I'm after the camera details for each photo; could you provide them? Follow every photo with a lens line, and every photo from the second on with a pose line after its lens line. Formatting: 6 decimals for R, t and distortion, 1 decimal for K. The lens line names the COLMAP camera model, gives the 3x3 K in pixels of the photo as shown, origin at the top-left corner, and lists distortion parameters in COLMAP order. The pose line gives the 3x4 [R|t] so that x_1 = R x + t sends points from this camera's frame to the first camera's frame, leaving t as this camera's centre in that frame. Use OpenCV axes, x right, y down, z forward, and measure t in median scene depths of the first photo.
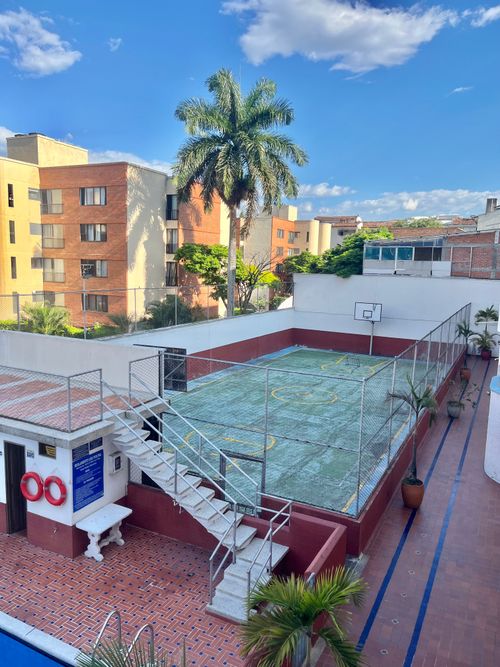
lens RADIAL K [[508.6, 0, 250.0], [0, 508.6, 338.6], [0, 0, 1]] dist [0.054858, -0.077432]
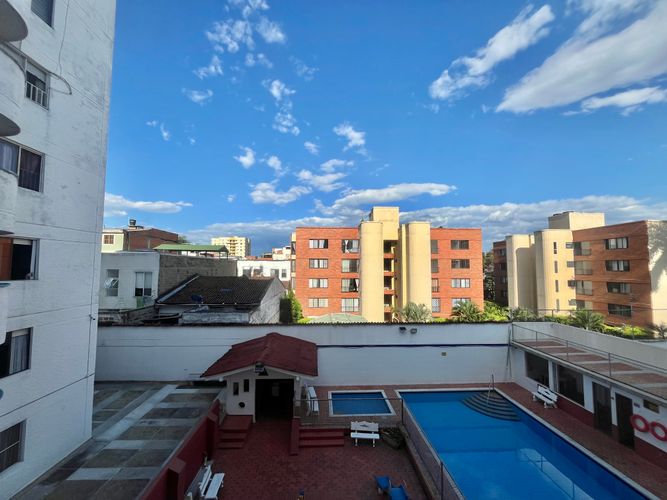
lens RADIAL K [[268.8, 0, 329.8], [0, 268.8, 250.3], [0, 0, 1]] dist [-0.006235, 0.000612]
pose [[0.492686, -0.081755, -0.866358, -0.074726], [-0.117589, 0.980191, -0.159368, -0.054655], [0.862226, 0.180392, 0.473313, -0.605925]]
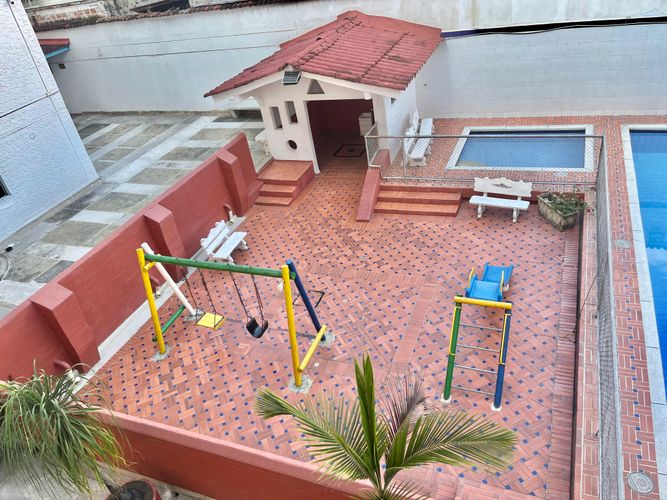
lens RADIAL K [[508.6, 0, 332.8], [0, 508.6, 247.9], [0, 0, 1]] dist [0.054858, -0.077432]
pose [[0.087273, 0.512320, -0.854349, -0.108257], [0.008737, 0.857194, 0.514919, 0.041039], [0.996146, -0.052403, 0.070334, -0.226034]]
